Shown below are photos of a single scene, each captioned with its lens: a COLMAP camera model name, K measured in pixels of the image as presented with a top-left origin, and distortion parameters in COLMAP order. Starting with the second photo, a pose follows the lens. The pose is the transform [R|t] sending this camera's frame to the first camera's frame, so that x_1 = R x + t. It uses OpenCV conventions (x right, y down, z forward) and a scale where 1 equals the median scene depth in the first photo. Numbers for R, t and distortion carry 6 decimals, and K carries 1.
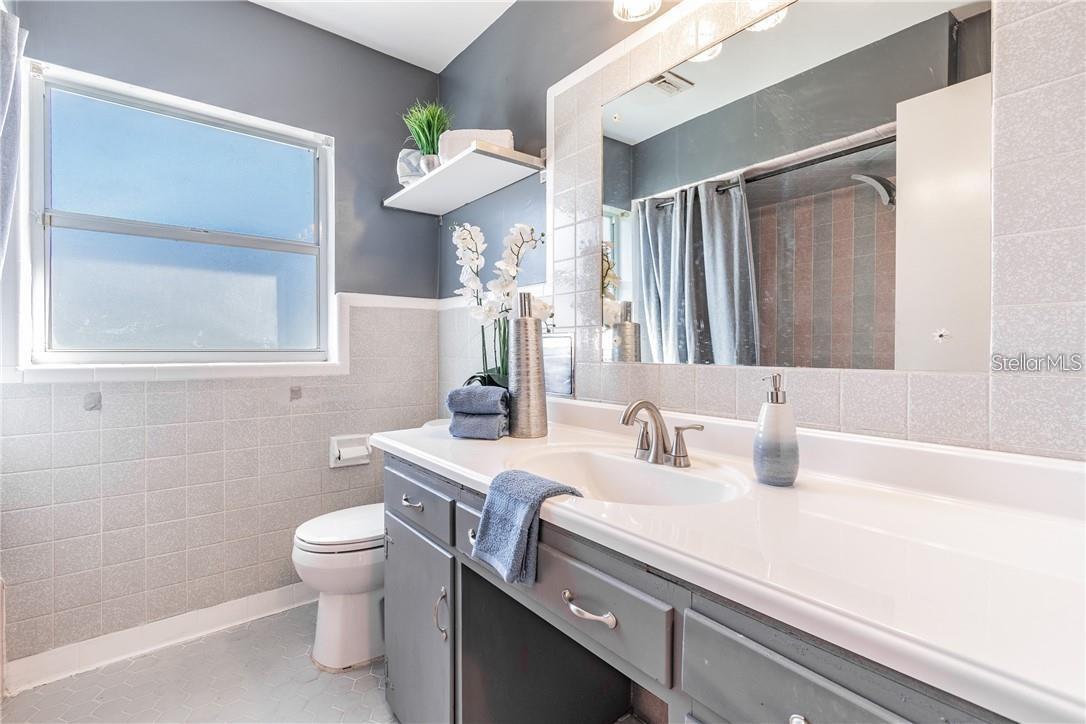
lens RADIAL K [[486.0, 0, 561.6], [0, 486.0, 349.8], [0, 0, 1]] dist [0.000561, 0.000831]
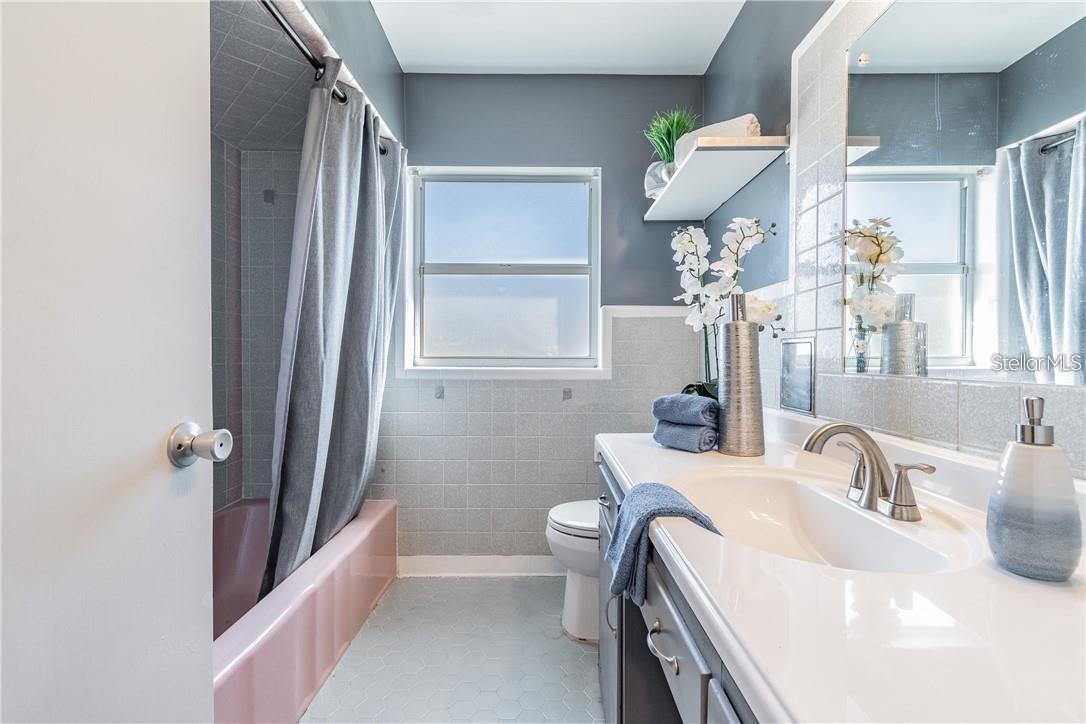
lens RADIAL K [[486.0, 0, 548.8], [0, 486.0, 359.2], [0, 0, 1]] dist [0.000561, 0.000831]
pose [[0.781490, 0.004892, -0.623898, 0.183137], [-0.003089, 0.999987, 0.003972, 0.000617], [0.623910, -0.001177, 0.781496, 0.068080]]
